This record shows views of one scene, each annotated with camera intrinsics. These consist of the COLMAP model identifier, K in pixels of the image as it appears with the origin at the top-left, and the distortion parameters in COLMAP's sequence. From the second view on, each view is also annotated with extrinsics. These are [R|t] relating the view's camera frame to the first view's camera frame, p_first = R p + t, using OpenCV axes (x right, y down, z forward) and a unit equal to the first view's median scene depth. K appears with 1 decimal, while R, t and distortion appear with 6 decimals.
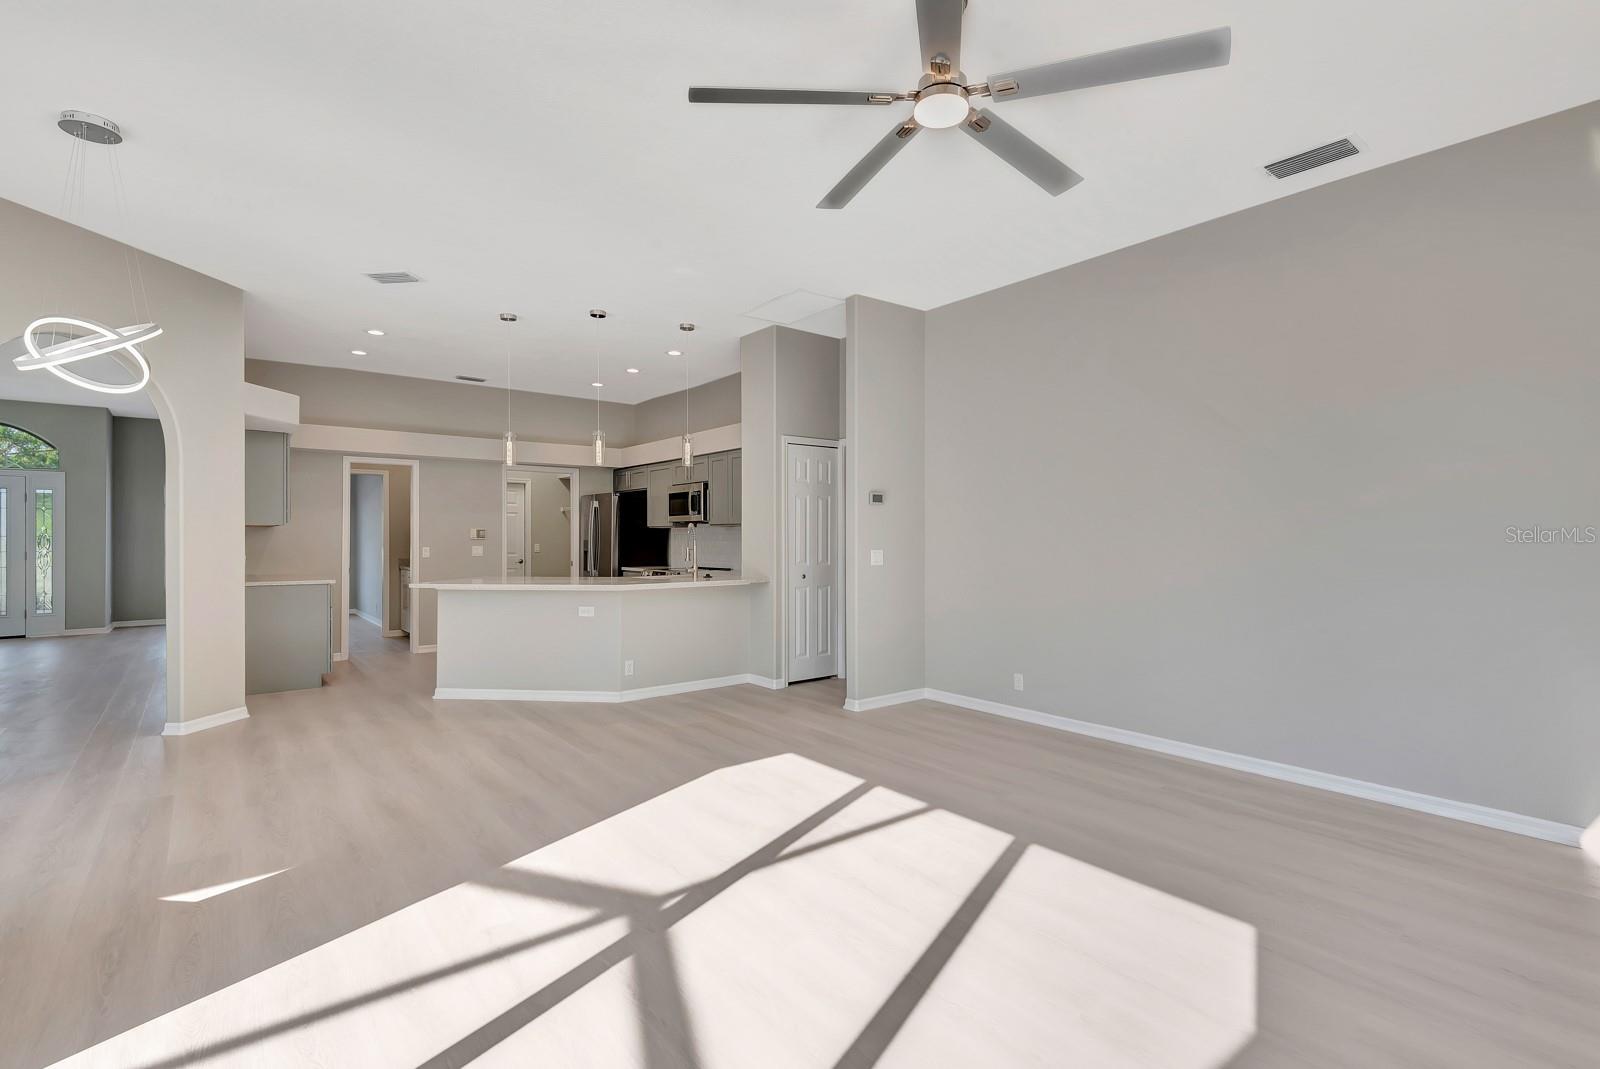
lens RADIAL K [[730.6, 0, 806.0], [0, 730.6, 537.1], [0, 0, 1]] dist [0.003139, 0.000111]
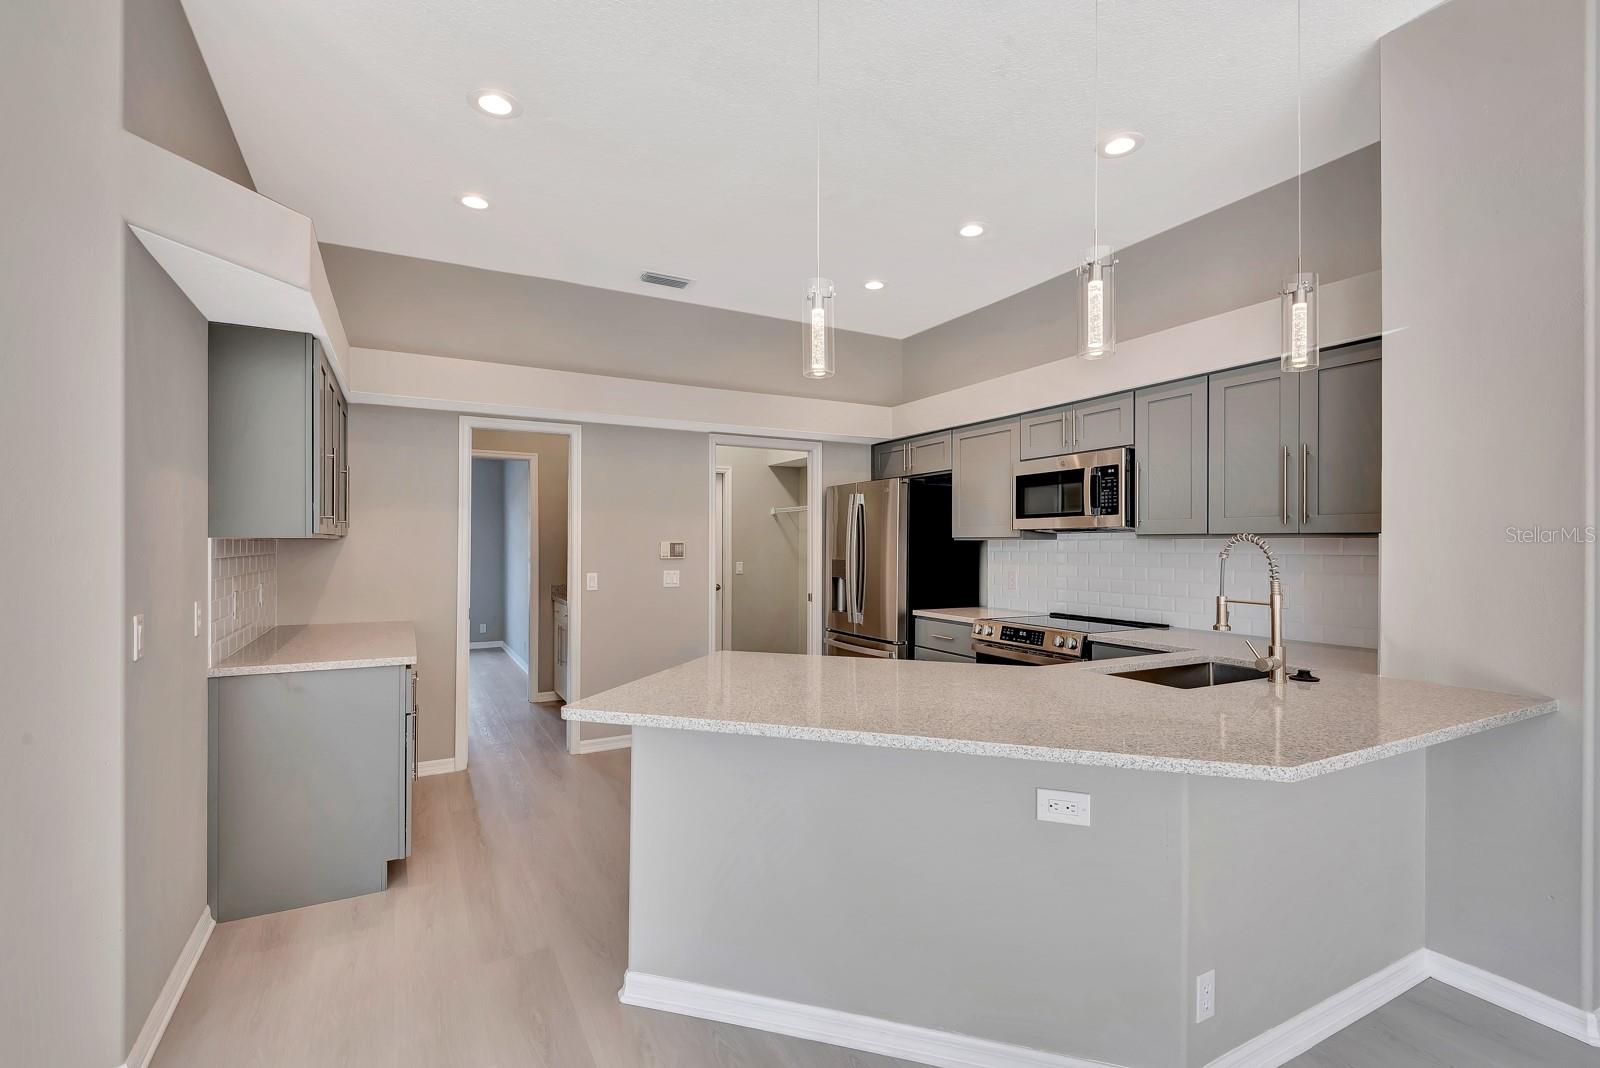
lens RADIAL K [[735.3, 0, 799.1], [0, 735.3, 540.1], [0, 0, 1]] dist [0.033686, 0.000002]
pose [[0.981367, 0.000690, -0.192143, -0.257958], [-0.001618, 0.999988, -0.004673, -0.011005], [0.192137, 0.004897, 0.981356, 0.478400]]
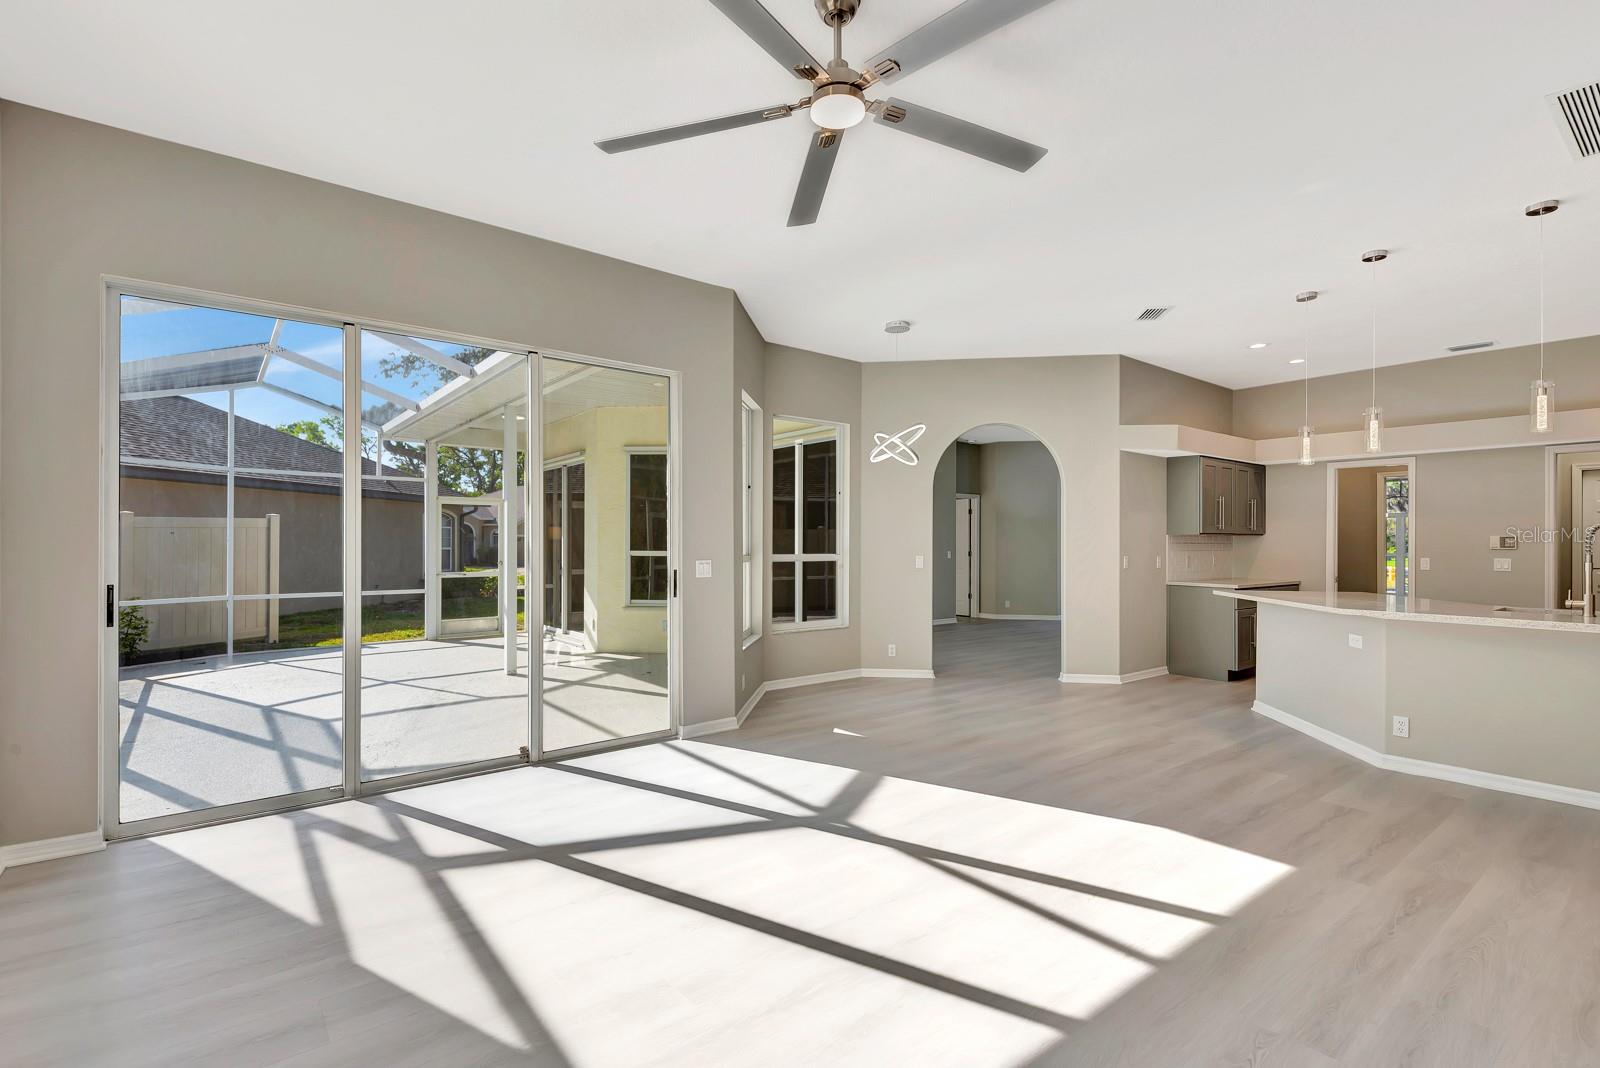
lens RADIAL K [[730.6, 0, 806.0], [0, 730.6, 536.6], [0, 0, 1]] dist [0.003139, 0.000111]
pose [[0.005209, -0.008783, -0.999948, 0.354760], [-0.004005, 0.999953, -0.008804, -0.000874], [0.999978, 0.004050, 0.005173, 0.295180]]
